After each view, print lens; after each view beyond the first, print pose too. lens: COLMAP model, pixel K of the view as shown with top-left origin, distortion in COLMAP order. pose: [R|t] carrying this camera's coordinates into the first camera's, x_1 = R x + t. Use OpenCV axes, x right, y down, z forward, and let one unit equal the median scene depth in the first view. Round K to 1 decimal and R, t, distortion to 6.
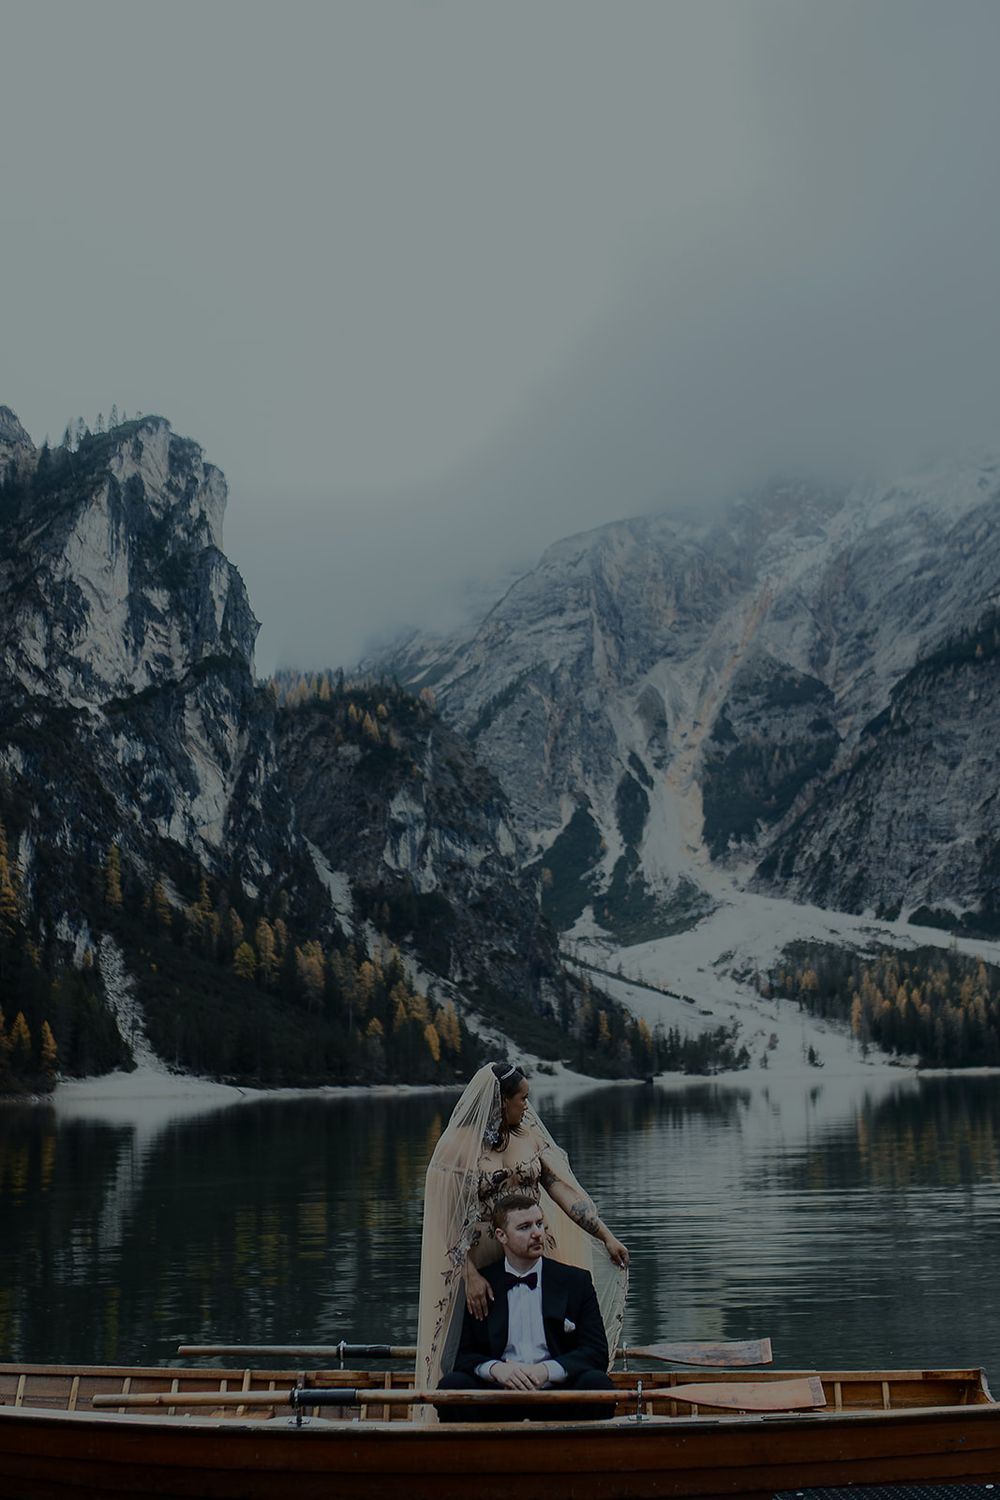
lens RADIAL K [[1878.5, 0, 529.6], [0, 1878.5, 781.1], [0, 0, 1]] dist [-0.071527, 0.062295]
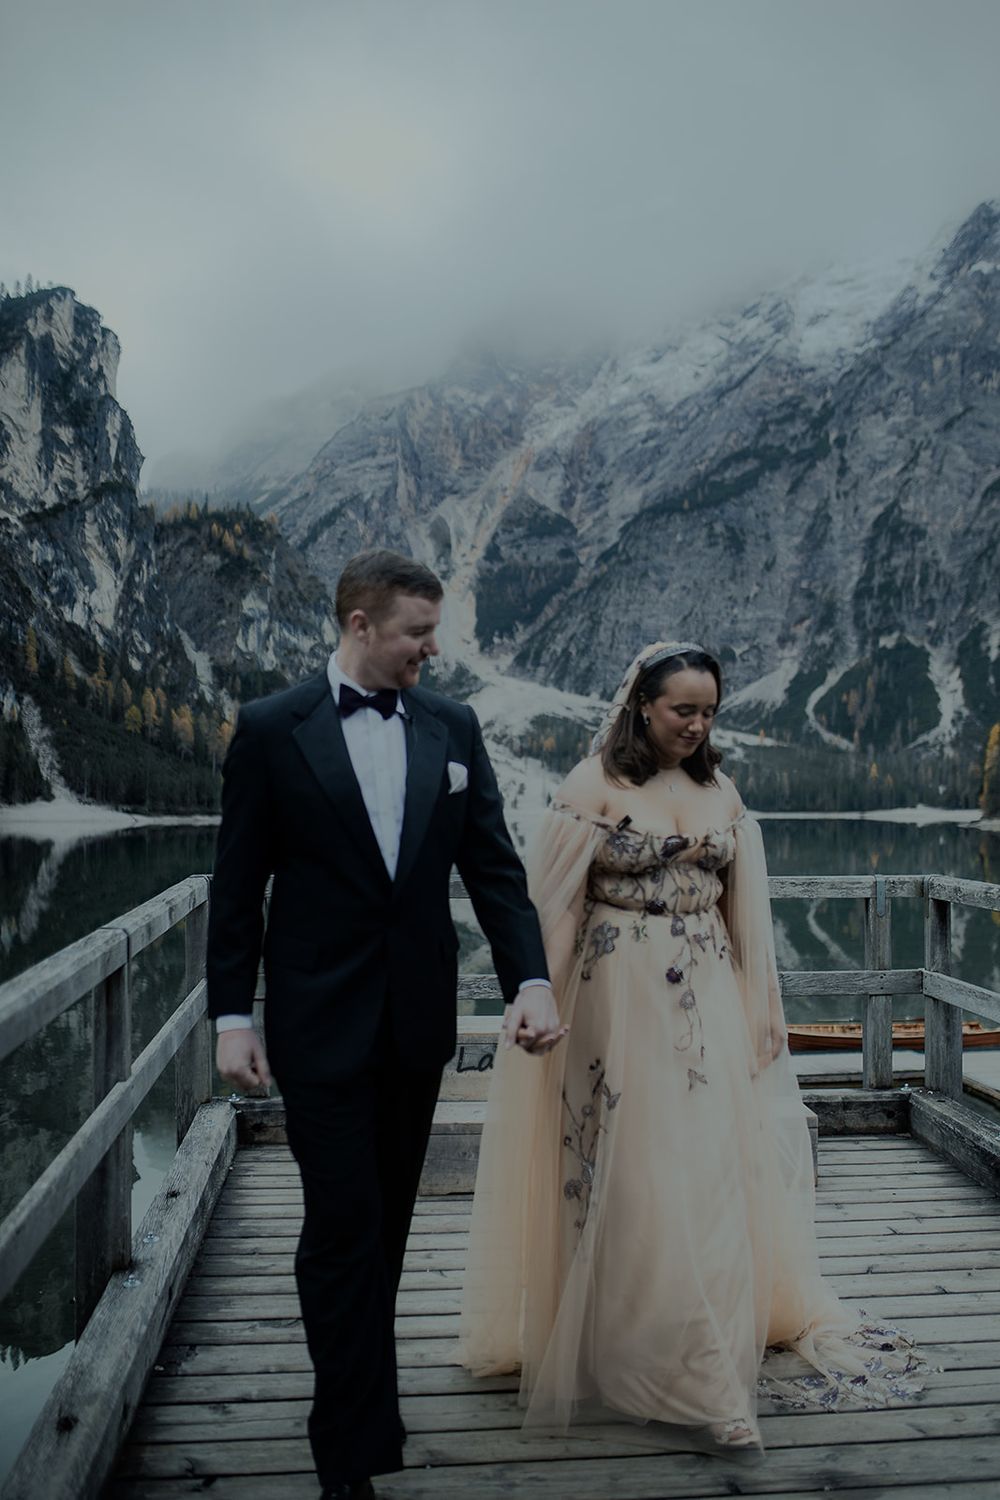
lens RADIAL K [[1421.3, 0, 535.3], [0, 1421.3, 764.1], [0, 0, 1]] dist [-0.069955, 0.116233]
pose [[0.989686, 0.032580, 0.139497, -0.003488], [-0.049780, 0.991325, 0.121642, -0.003580], [-0.134324, -0.127332, 0.982723, -0.011905]]
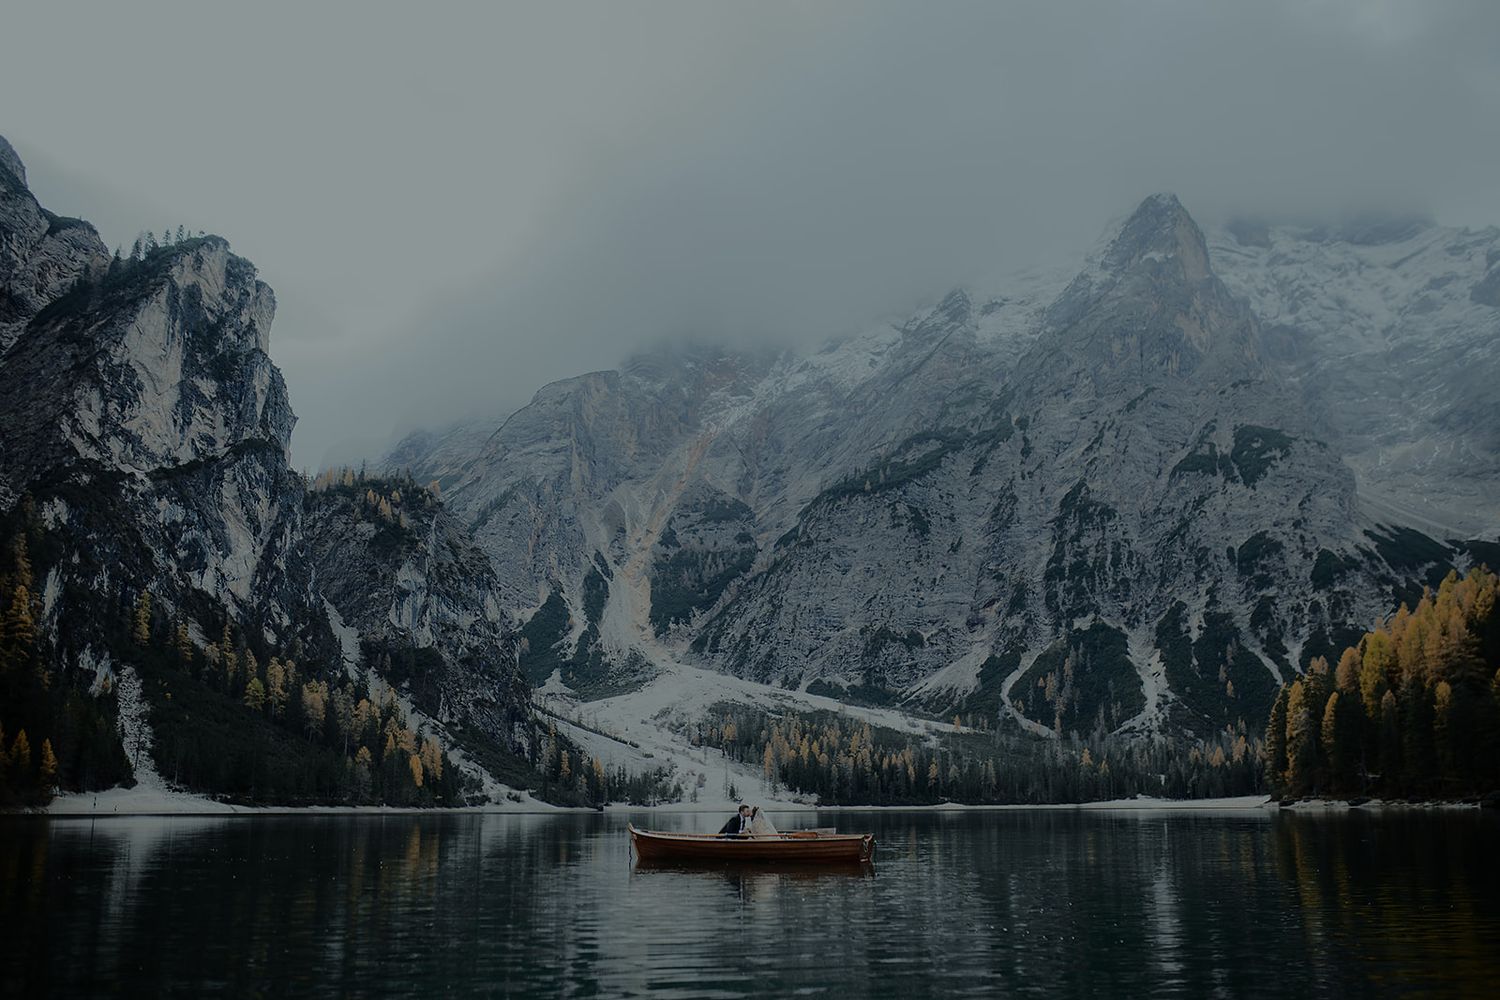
lens RADIAL K [[1421.3, 0, 745.1], [0, 1421.3, 504.9], [0, 0, 1]] dist [-0.069955, 0.116233]
pose [[0.986097, 0.056205, 0.156377, 0.000954], [-0.047593, 0.997165, -0.058281, 0.006572], [-0.159209, 0.050029, 0.985977, 0.038288]]
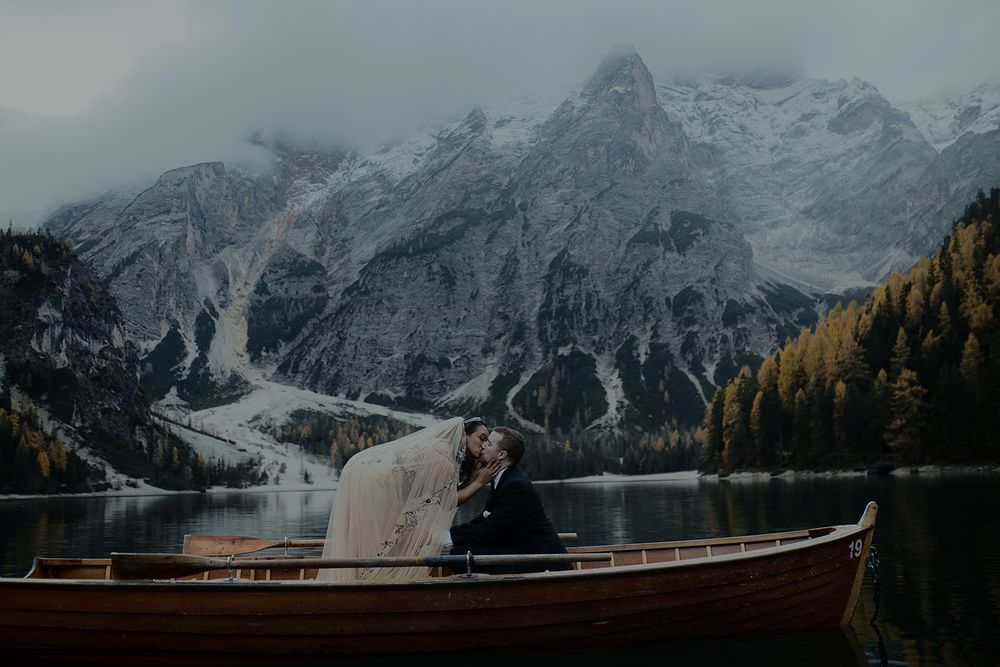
lens RADIAL K [[1025.9, 0, 498.4], [0, 1025.9, 312.0], [0, 0, 1]] dist [-0.073647, 0.131255]
pose [[0.944501, 0.053149, 0.324182, 0.006965], [-0.047917, 0.998560, -0.024109, 0.009597], [-0.324997, 0.007237, 0.945688, 0.058004]]
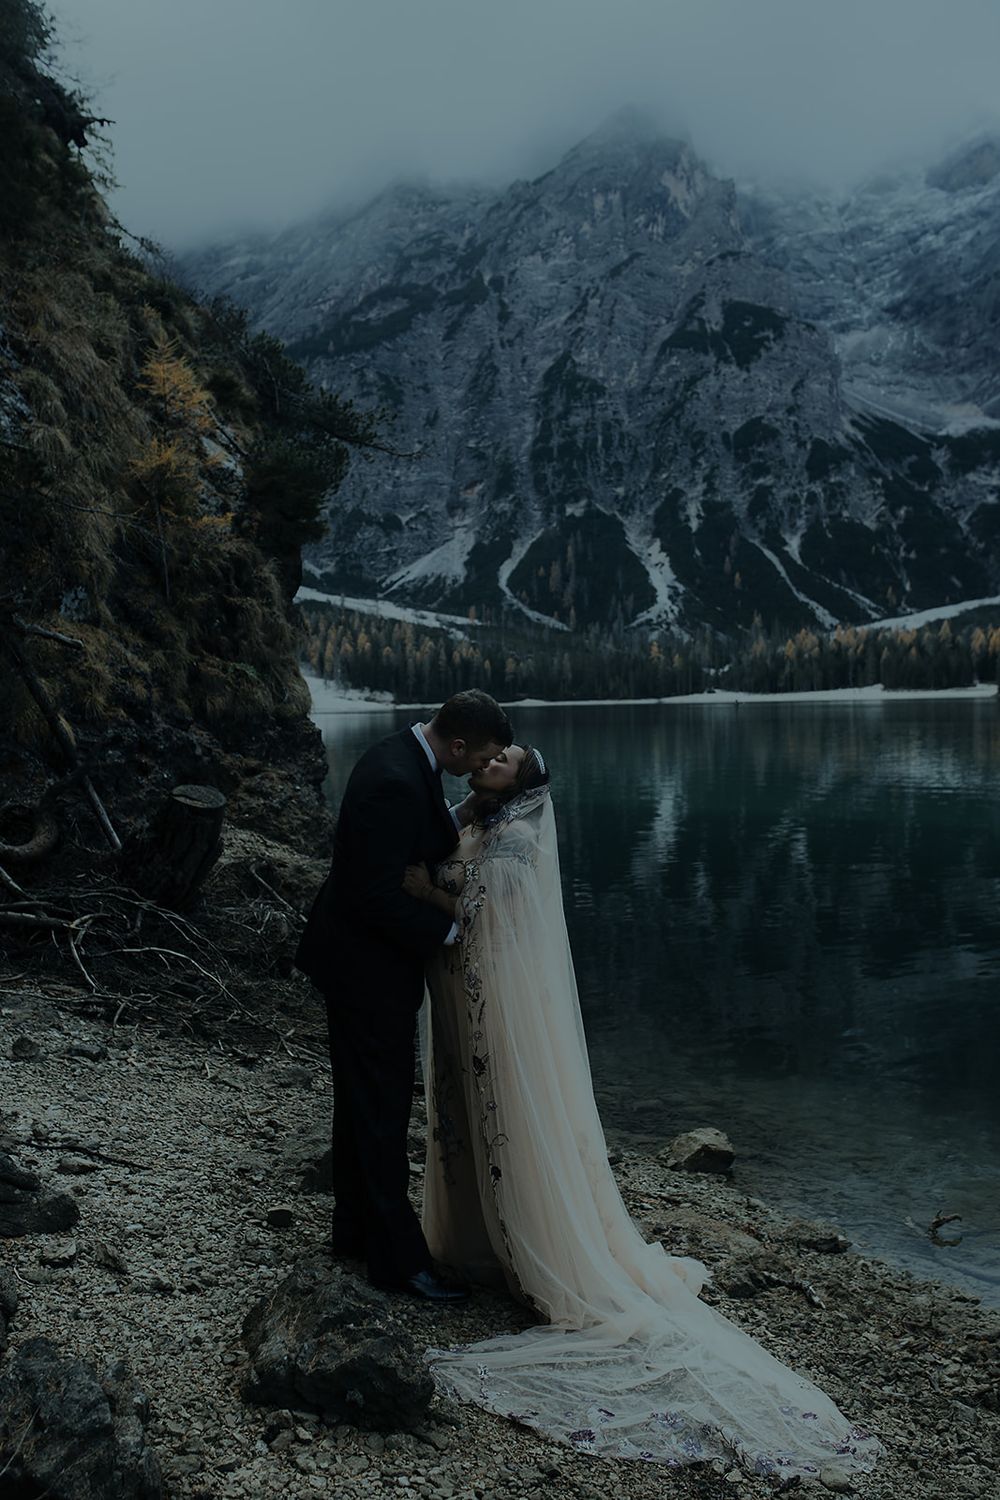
lens RADIAL K [[1538.9, 0, 540.1], [0, 1538.9, 737.3], [0, 0, 1]] dist [-0.073647, 0.131255]
pose [[0.894830, -0.002940, 0.446398, -0.072087], [-0.073172, 0.985487, 0.153168, 0.014889], [-0.440370, -0.169723, 0.881628, 0.083332]]
